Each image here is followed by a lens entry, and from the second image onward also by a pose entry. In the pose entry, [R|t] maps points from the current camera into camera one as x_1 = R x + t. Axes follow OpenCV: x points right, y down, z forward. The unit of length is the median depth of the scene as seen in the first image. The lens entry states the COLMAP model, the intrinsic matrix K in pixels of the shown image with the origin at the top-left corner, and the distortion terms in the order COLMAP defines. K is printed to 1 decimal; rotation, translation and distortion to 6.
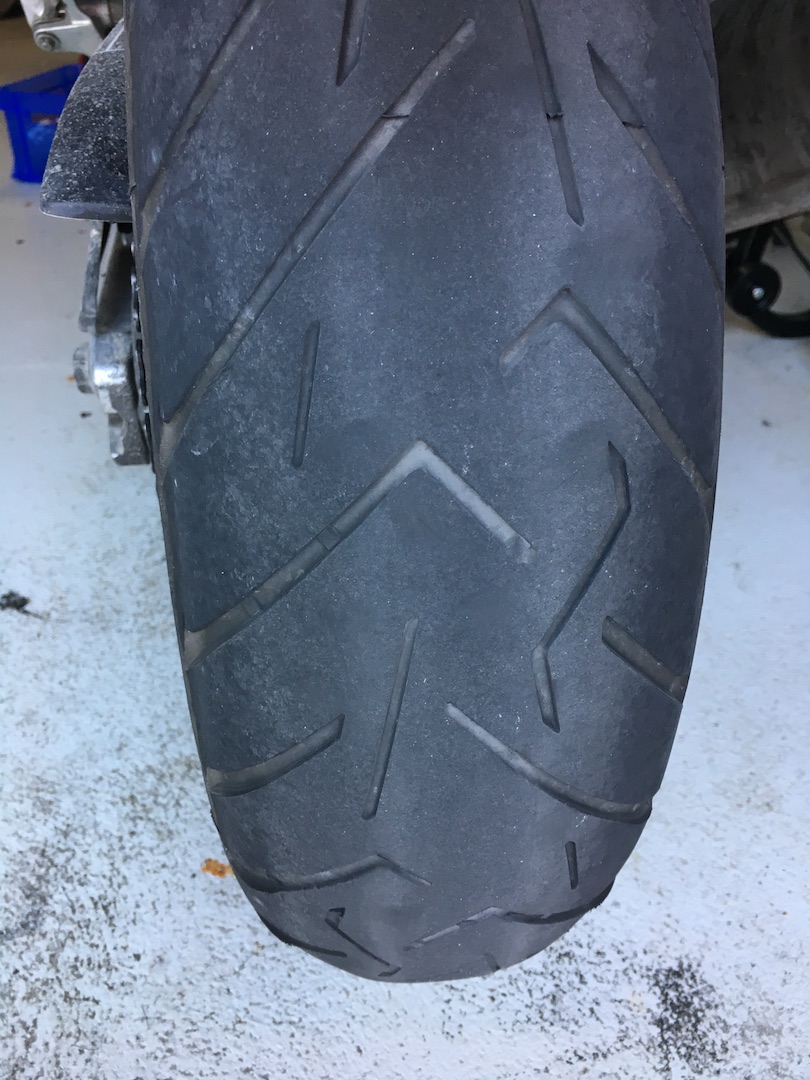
lens RADIAL K [[926.2, 0, 406.4], [0, 926.2, 538.2], [0, 0, 1]] dist [0.059267, -0.082260]
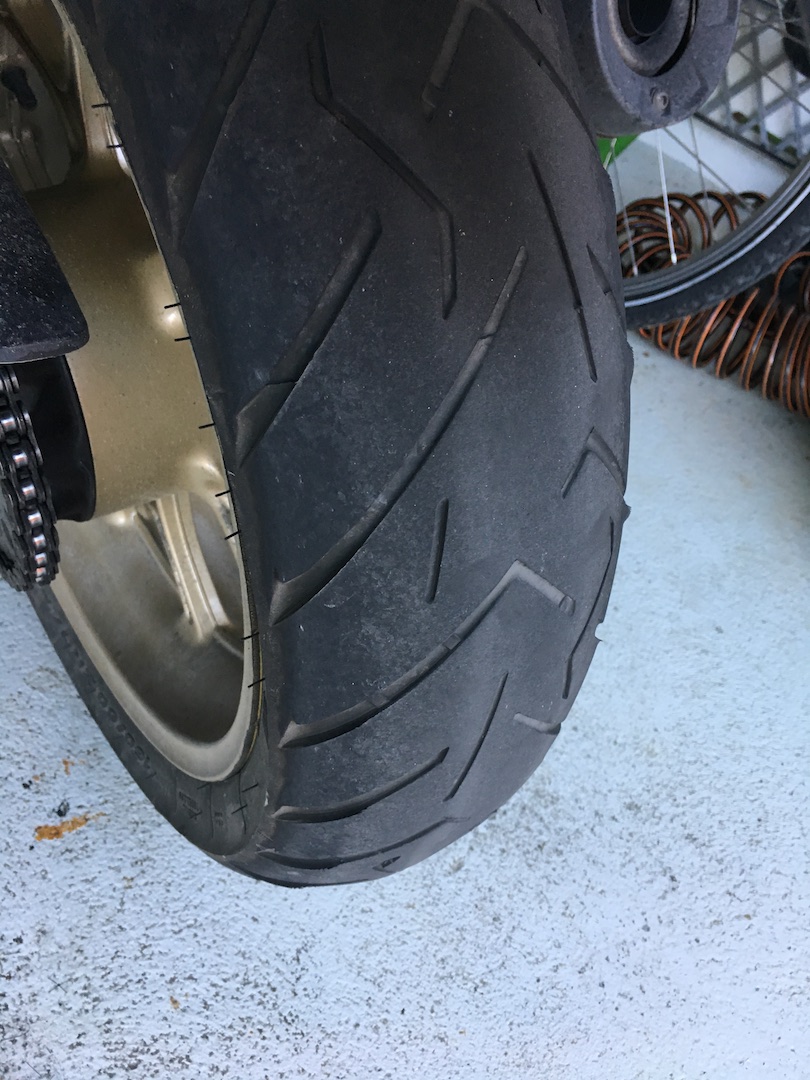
lens RADIAL K [[926.2, 0, 402.6], [0, 926.2, 537.4], [0, 0, 1]] dist [0.059267, -0.082260]
pose [[0.857859, -0.277093, 0.432779, -0.267787], [0.166880, 0.946742, 0.275374, -0.205002], [-0.486034, -0.164010, 0.858412, -0.025635]]
